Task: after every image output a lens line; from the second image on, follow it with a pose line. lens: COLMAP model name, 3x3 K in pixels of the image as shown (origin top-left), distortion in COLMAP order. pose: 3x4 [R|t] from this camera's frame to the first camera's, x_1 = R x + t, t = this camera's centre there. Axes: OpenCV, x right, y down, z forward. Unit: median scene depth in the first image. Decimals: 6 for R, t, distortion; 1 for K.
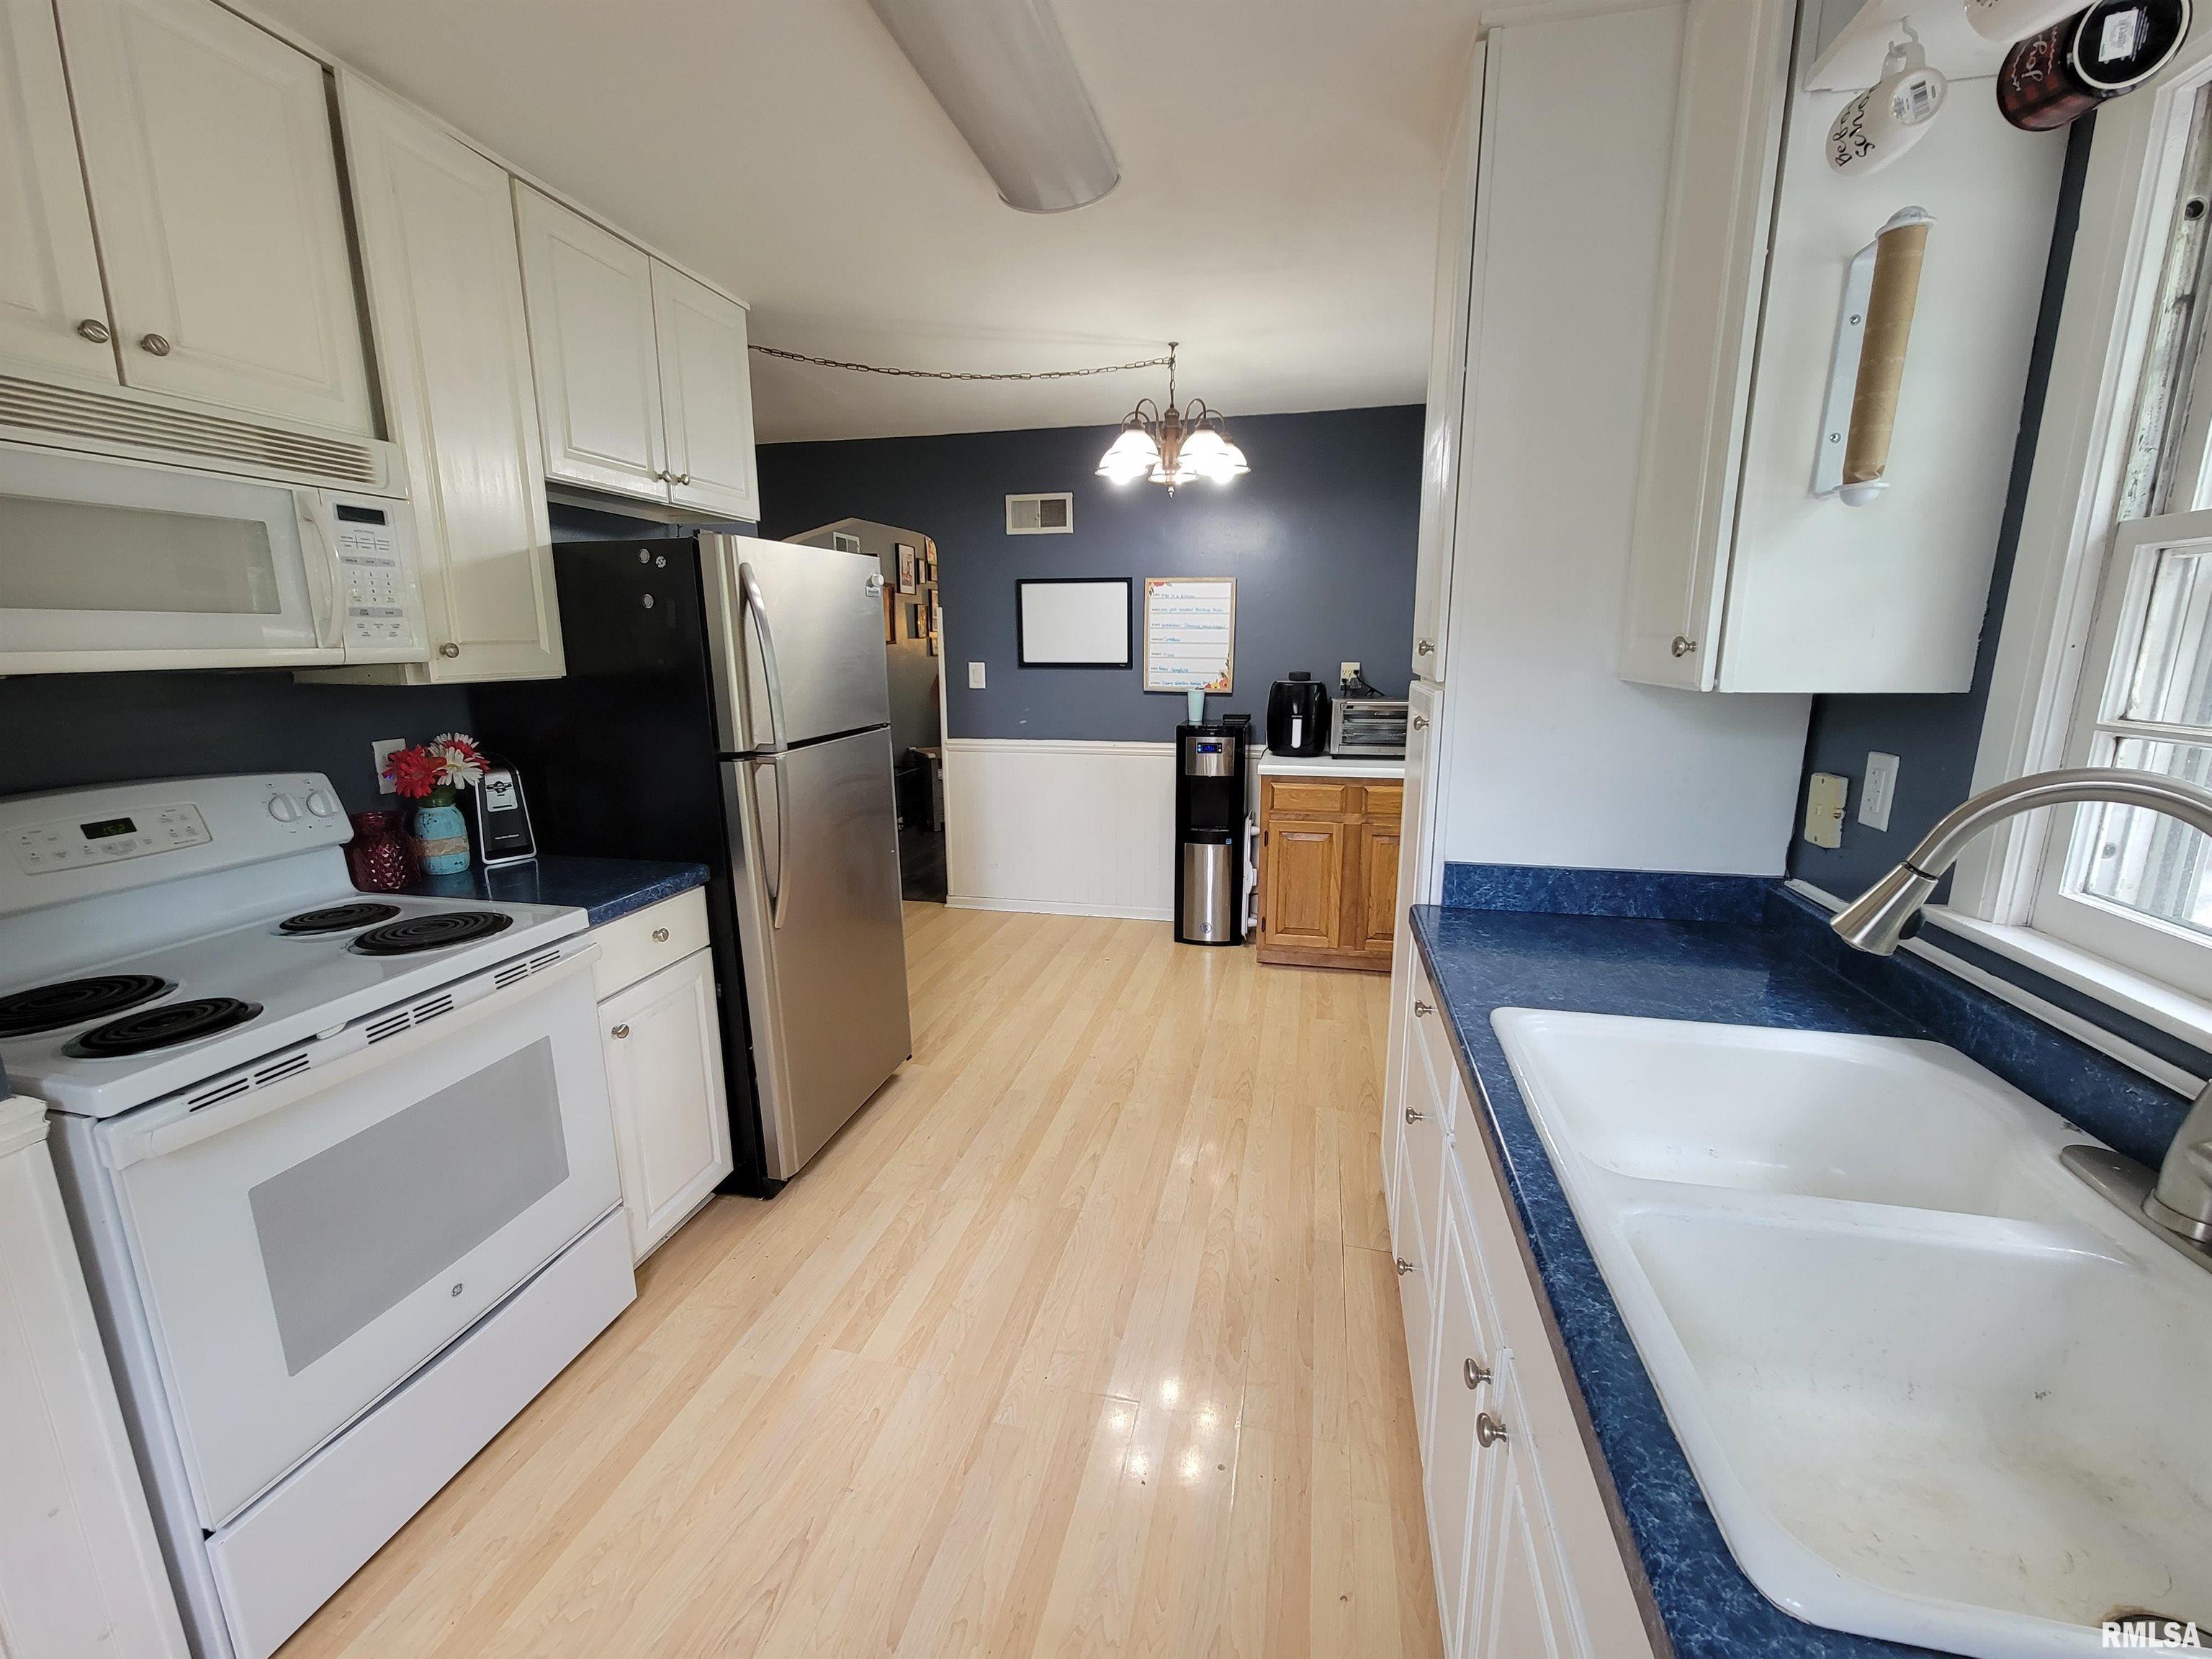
lens RADIAL K [[904.2, 0, 1108.7], [0, 904.2, 825.9], [0, 0, 1]] dist [-0.000207, -0.000186]
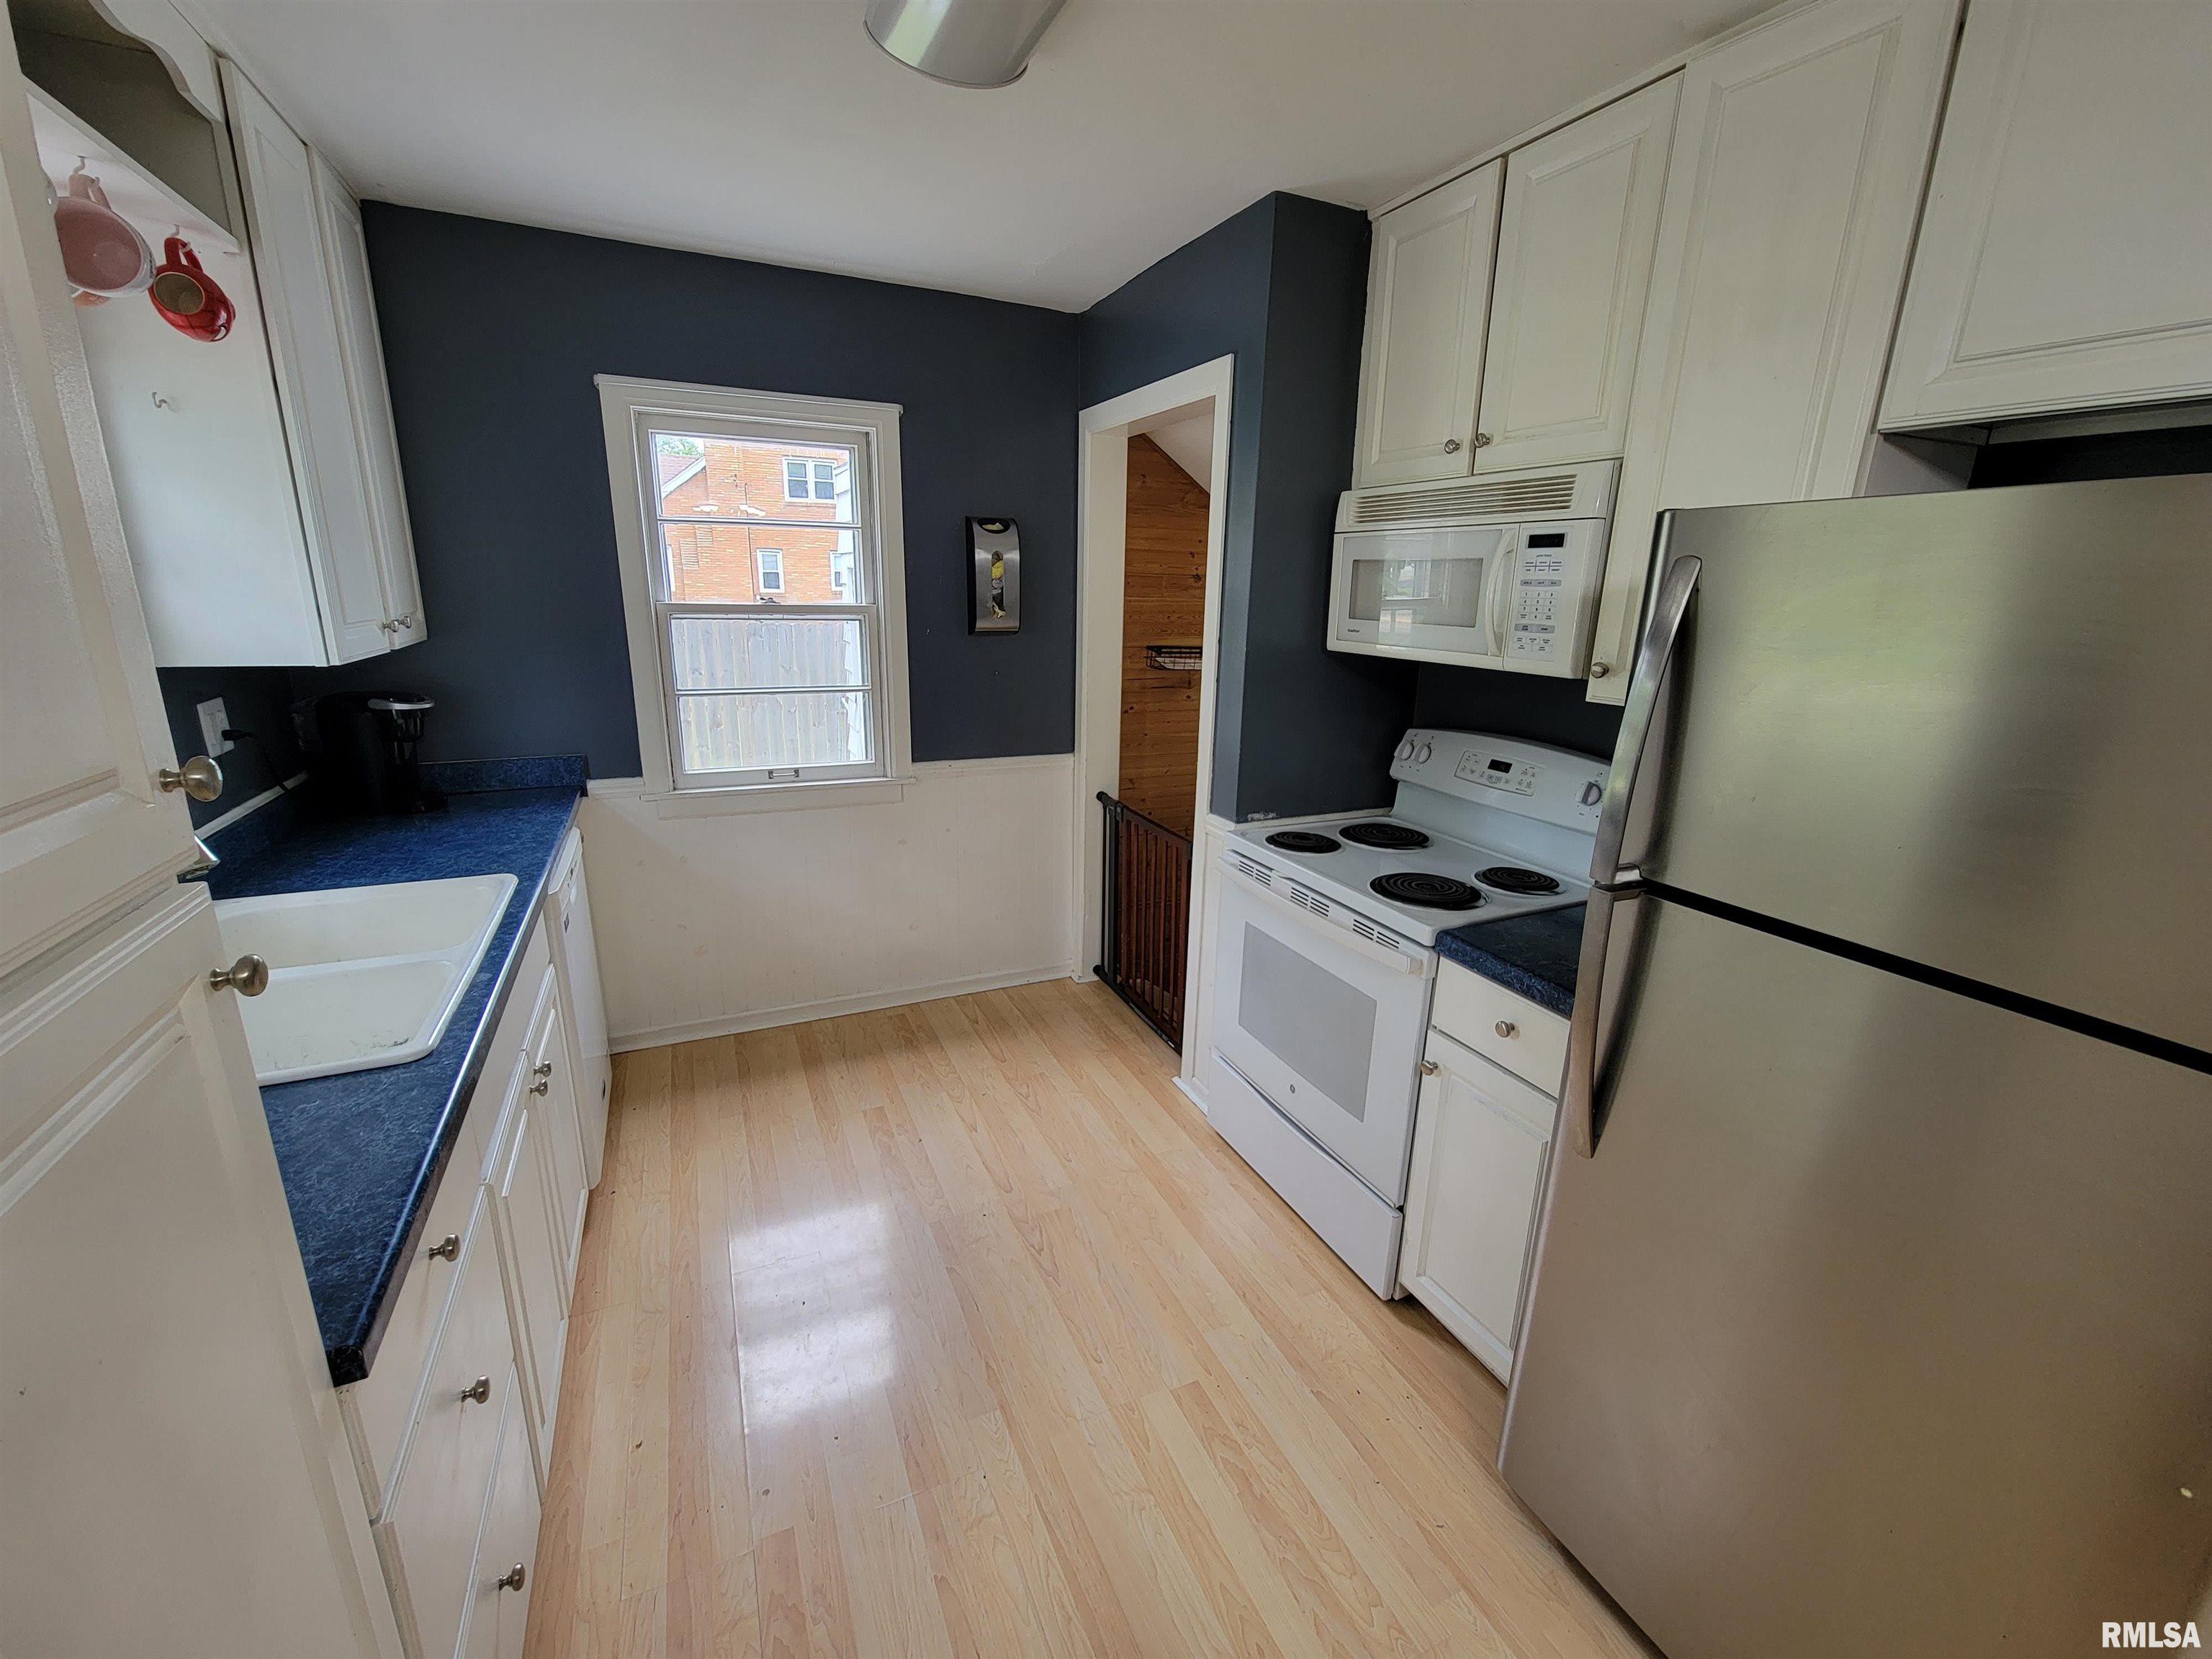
lens RADIAL K [[904.2, 0, 1104.7], [0, 904.2, 827.3], [0, 0, 1]] dist [-0.000207, -0.000186]
pose [[-0.793038, 0.146439, -0.591309, 0.298650], [-0.142138, 0.899402, 0.413368, -0.398067], [0.592358, 0.411864, -0.692445, 1.547670]]
